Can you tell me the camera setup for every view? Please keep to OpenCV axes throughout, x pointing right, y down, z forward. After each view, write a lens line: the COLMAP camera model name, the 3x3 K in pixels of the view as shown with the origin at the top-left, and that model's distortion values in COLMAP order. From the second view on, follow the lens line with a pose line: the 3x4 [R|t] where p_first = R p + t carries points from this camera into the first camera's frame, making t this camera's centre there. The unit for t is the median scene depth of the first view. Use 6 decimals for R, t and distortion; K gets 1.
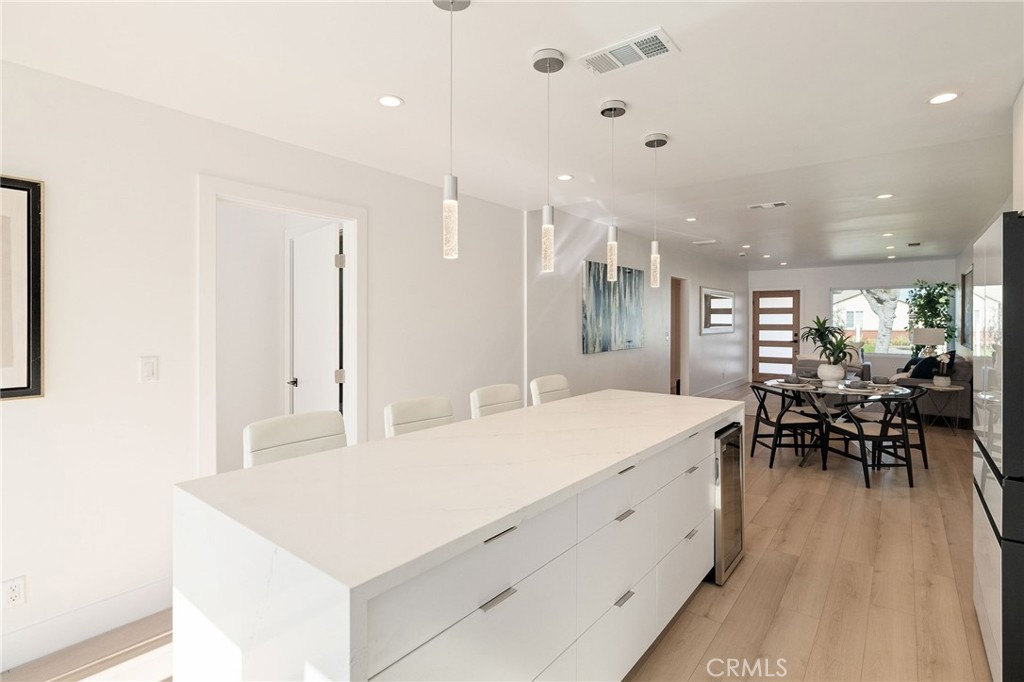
lens RADIAL K [[483.7, 0, 516.5], [0, 483.7, 332.9], [0, 0, 1]] dist [0.001170, 0.001258]
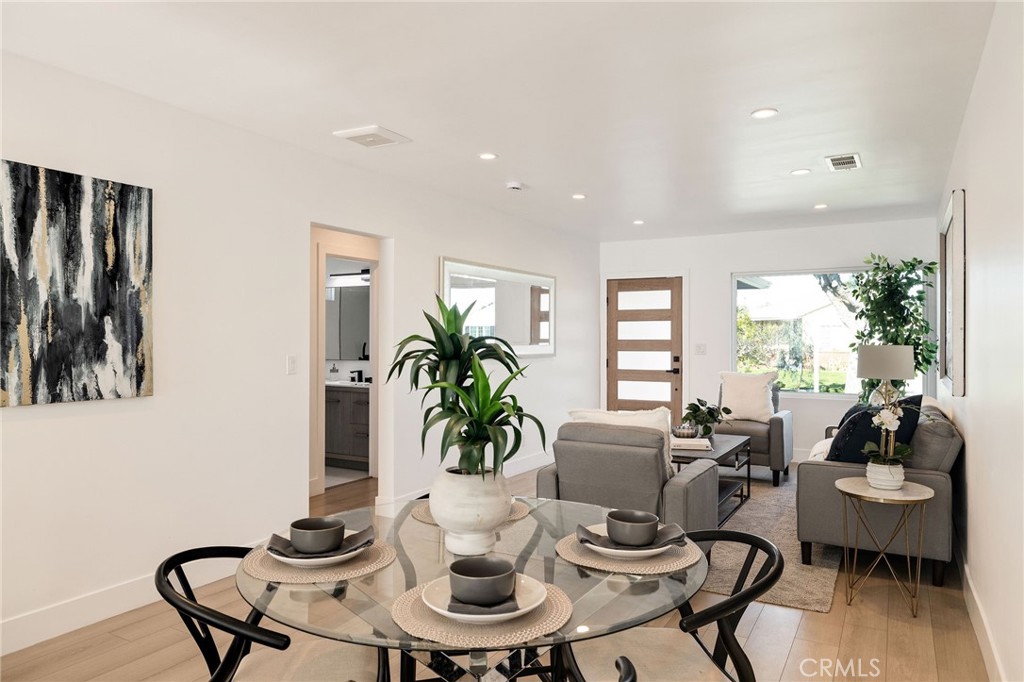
lens RADIAL K [[650.5, 0, 510.3], [0, 650.5, 340.2], [0, 0, 1]] dist [0.007323, -0.000195]
pose [[0.992320, -0.005110, 0.123595, 0.355656], [0.007708, 0.999759, -0.020553, -0.004206], [-0.123460, 0.021348, 0.992120, 0.350849]]
